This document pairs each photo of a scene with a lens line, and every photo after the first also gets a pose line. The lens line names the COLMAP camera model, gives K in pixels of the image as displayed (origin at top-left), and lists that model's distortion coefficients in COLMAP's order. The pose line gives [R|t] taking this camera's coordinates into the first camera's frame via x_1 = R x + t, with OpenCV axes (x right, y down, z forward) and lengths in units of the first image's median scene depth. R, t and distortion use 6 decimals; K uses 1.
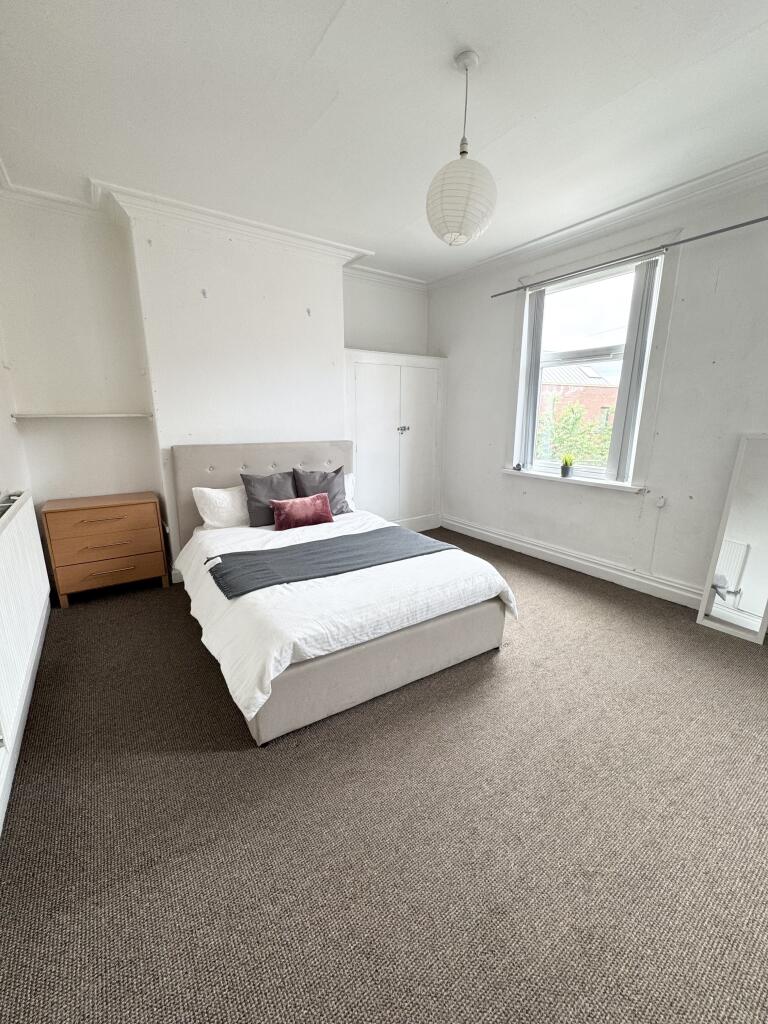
lens RADIAL K [[407.3, 0, 384.2], [0, 407.3, 510.6], [0, 0, 1]] dist [-0.003703, 0.000185]
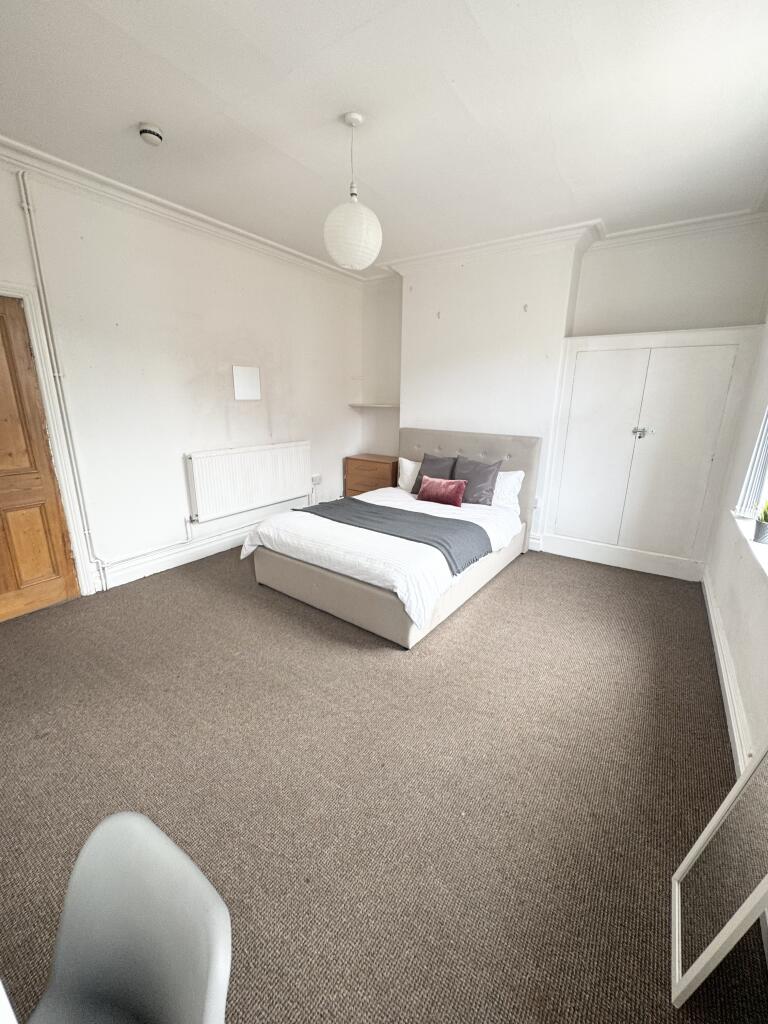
lens RADIAL K [[407.3, 0, 385.9], [0, 407.3, 511.8], [0, 0, 1]] dist [-0.003703, 0.000185]
pose [[0.364468, 0.254439, -0.895781, 0.819992], [-0.230221, 0.956707, 0.178074, -0.114124], [0.902309, 0.141325, 0.407267, 0.386883]]
